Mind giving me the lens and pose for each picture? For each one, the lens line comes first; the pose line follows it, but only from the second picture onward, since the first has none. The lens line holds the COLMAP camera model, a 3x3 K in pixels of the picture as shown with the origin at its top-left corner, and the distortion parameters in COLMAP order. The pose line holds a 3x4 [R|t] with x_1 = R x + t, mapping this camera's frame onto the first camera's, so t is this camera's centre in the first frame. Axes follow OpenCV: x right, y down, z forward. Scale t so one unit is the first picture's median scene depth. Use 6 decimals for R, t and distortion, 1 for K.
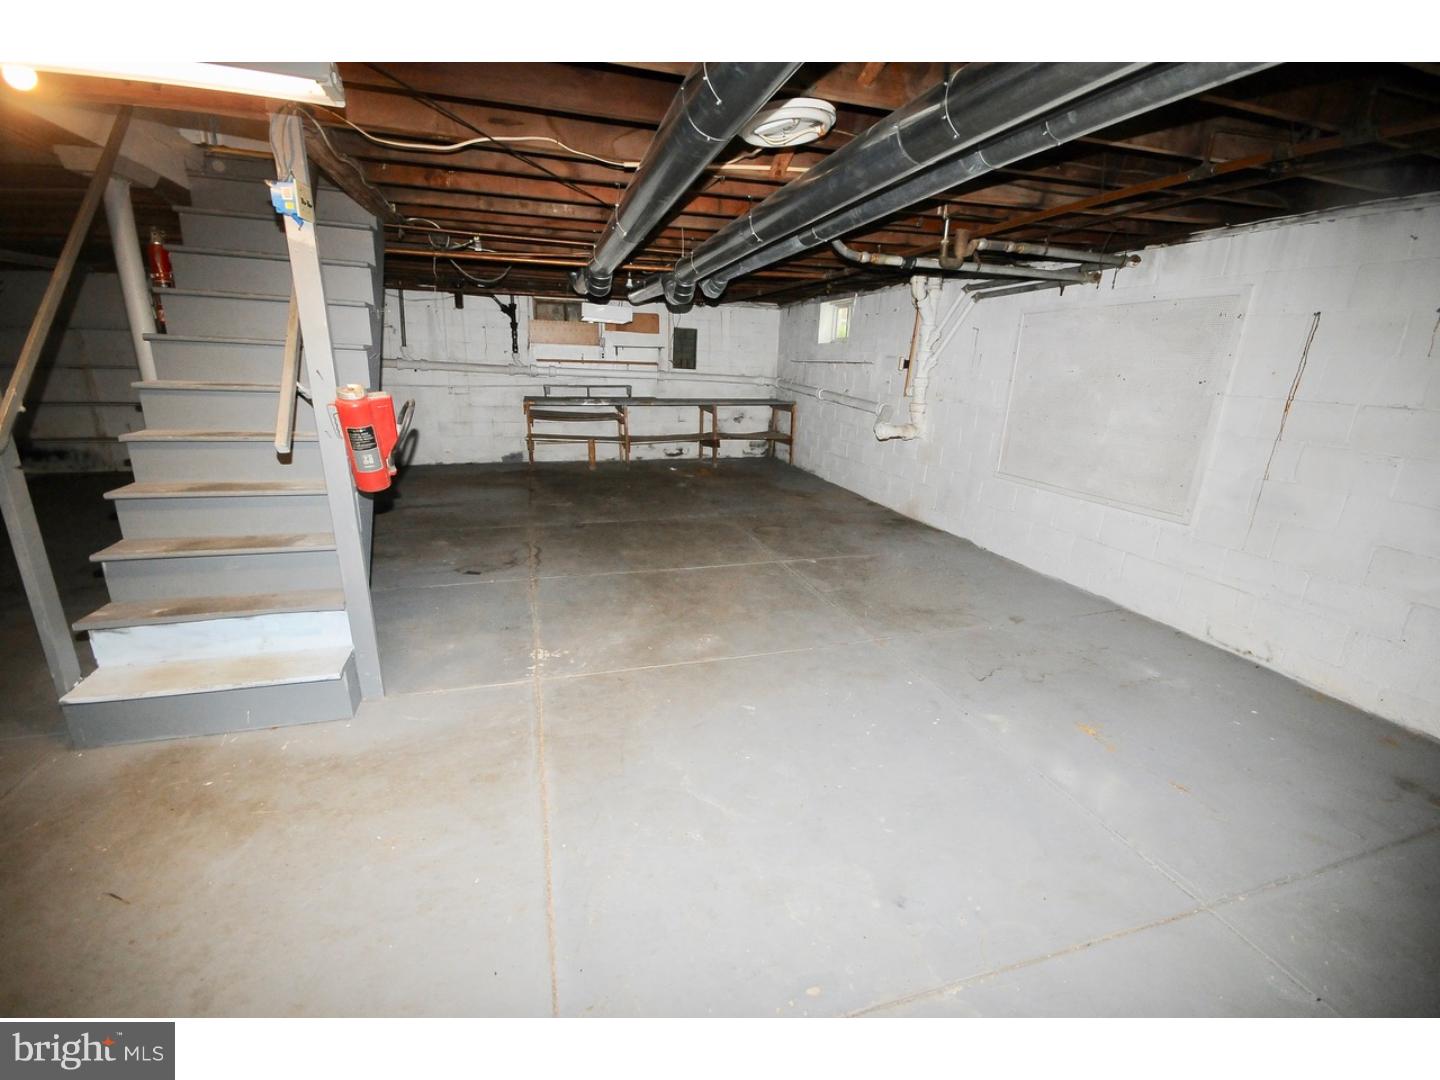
lens RADIAL K [[632.3, 0, 699.9], [0, 632.3, 543.7], [0, 0, 1]] dist [-0.005975, -0.002592]
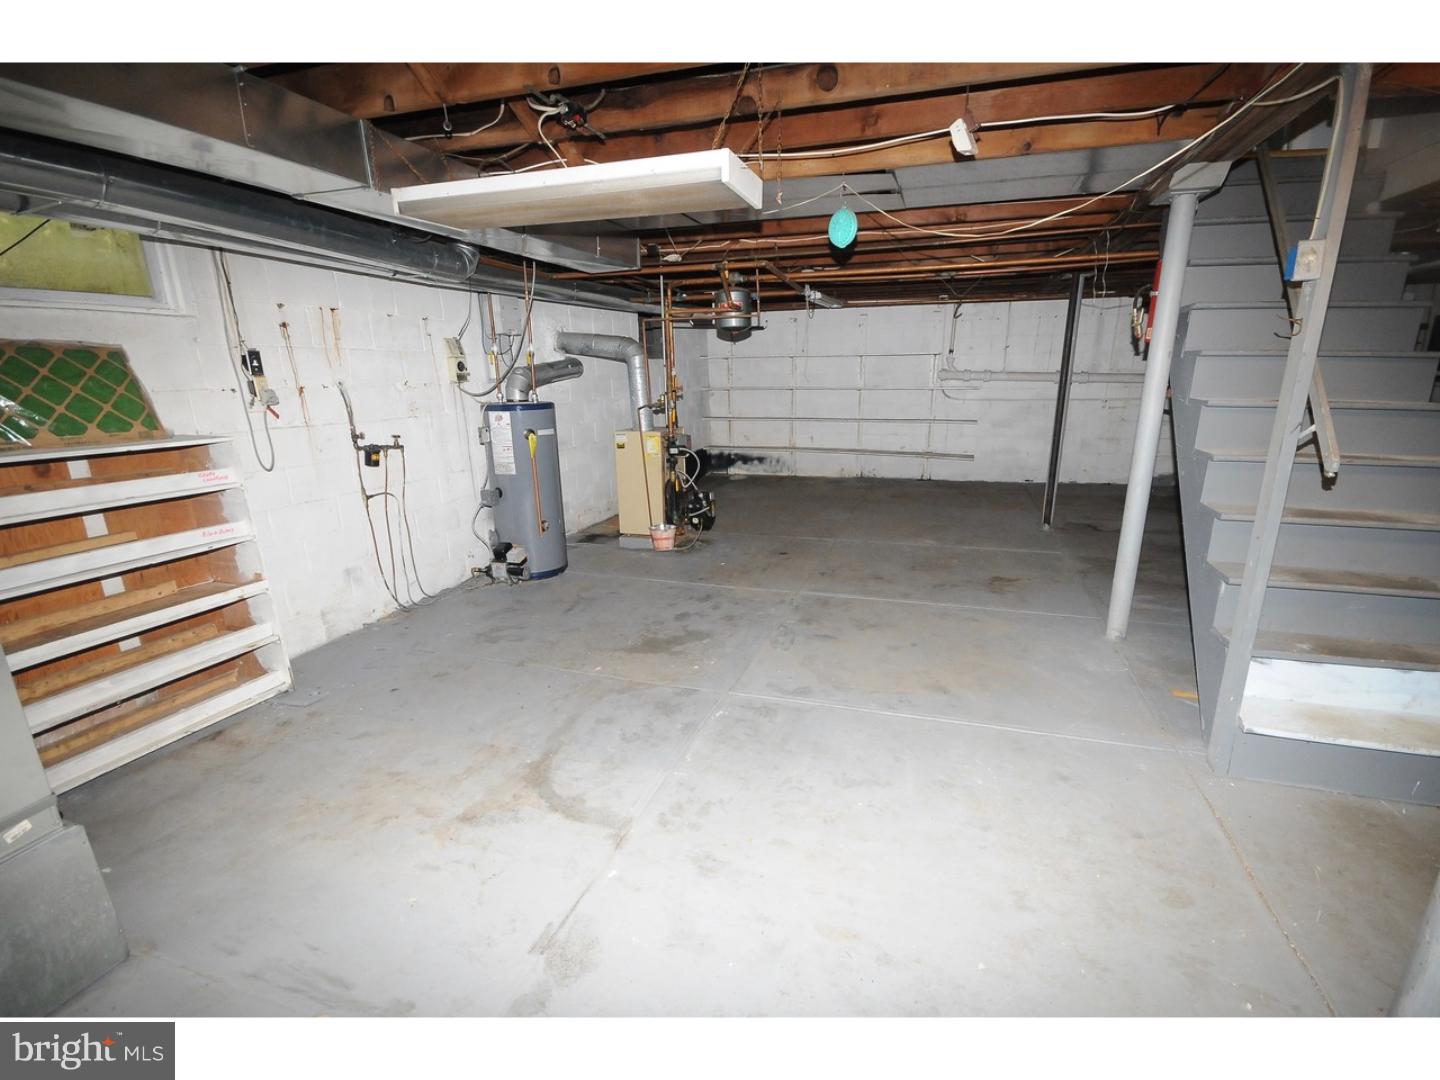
lens RADIAL K [[632.3, 0, 712.8], [0, 632.3, 542.2], [0, 0, 1]] dist [-0.005975, -0.002592]
pose [[0.823069, 0.103514, -0.558429, -0.405847], [-0.115286, 0.993231, 0.014192, 0.015413], [0.556118, 0.052697, 0.829431, -0.098438]]
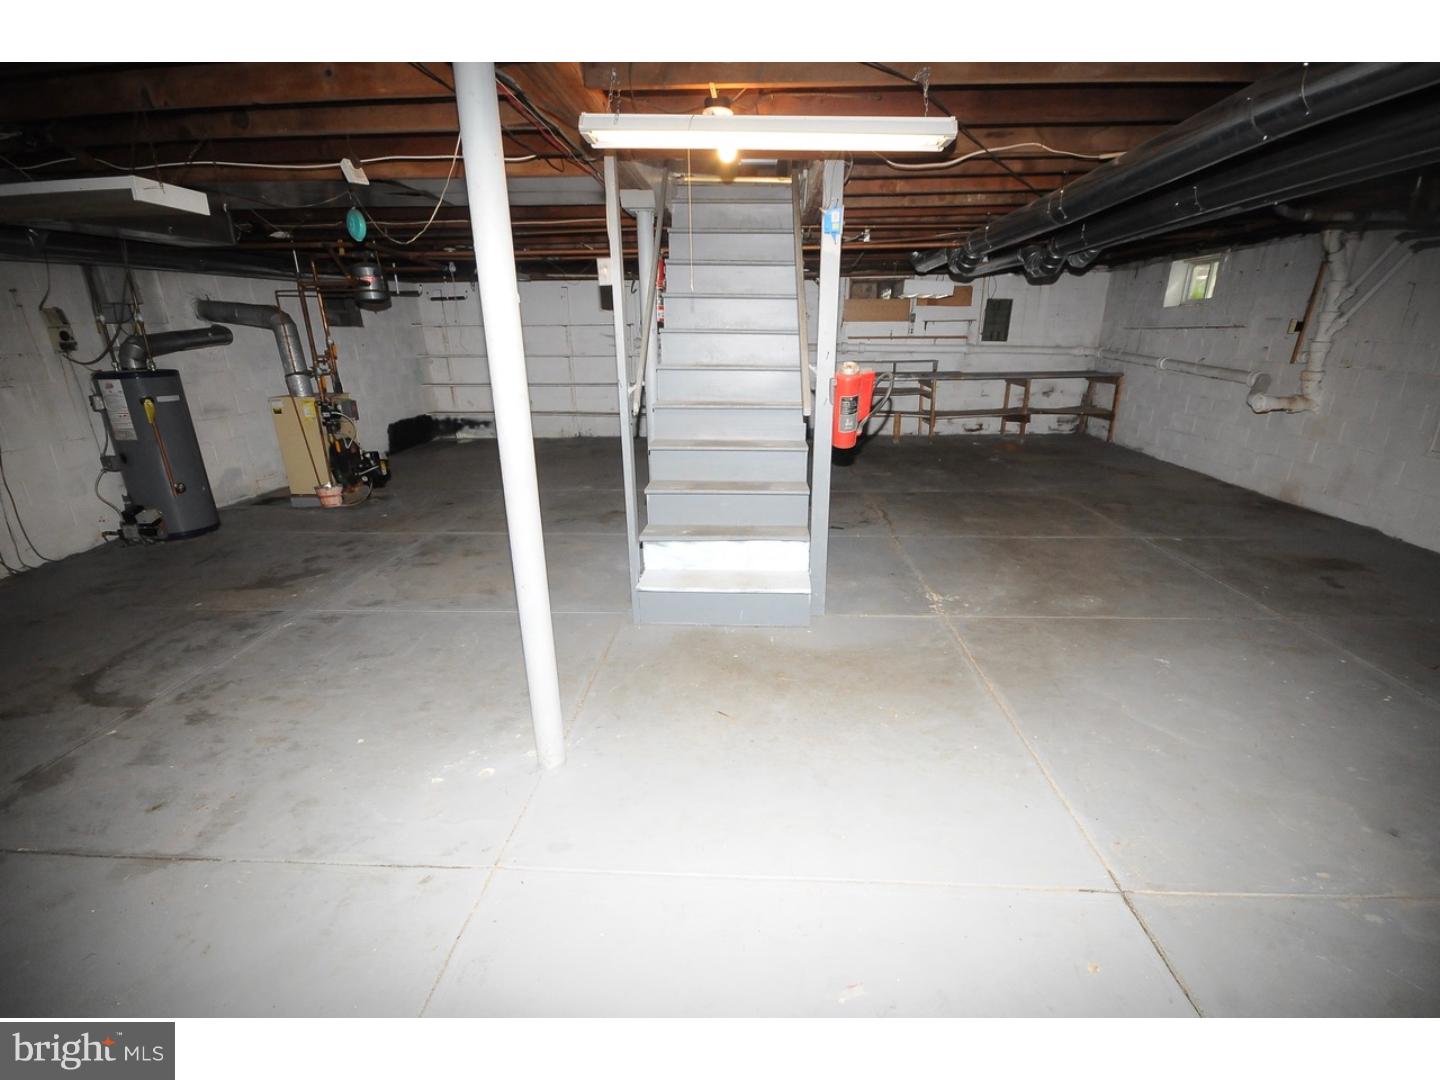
lens RADIAL K [[632.3, 0, 719.1], [0, 632.3, 544.0], [0, 0, 1]] dist [-0.005975, -0.002592]
pose [[0.940033, 0.068081, -0.334221, -0.123209], [-0.056450, 0.997418, 0.044404, 0.025512], [0.336381, -0.022874, 0.941448, -0.105890]]
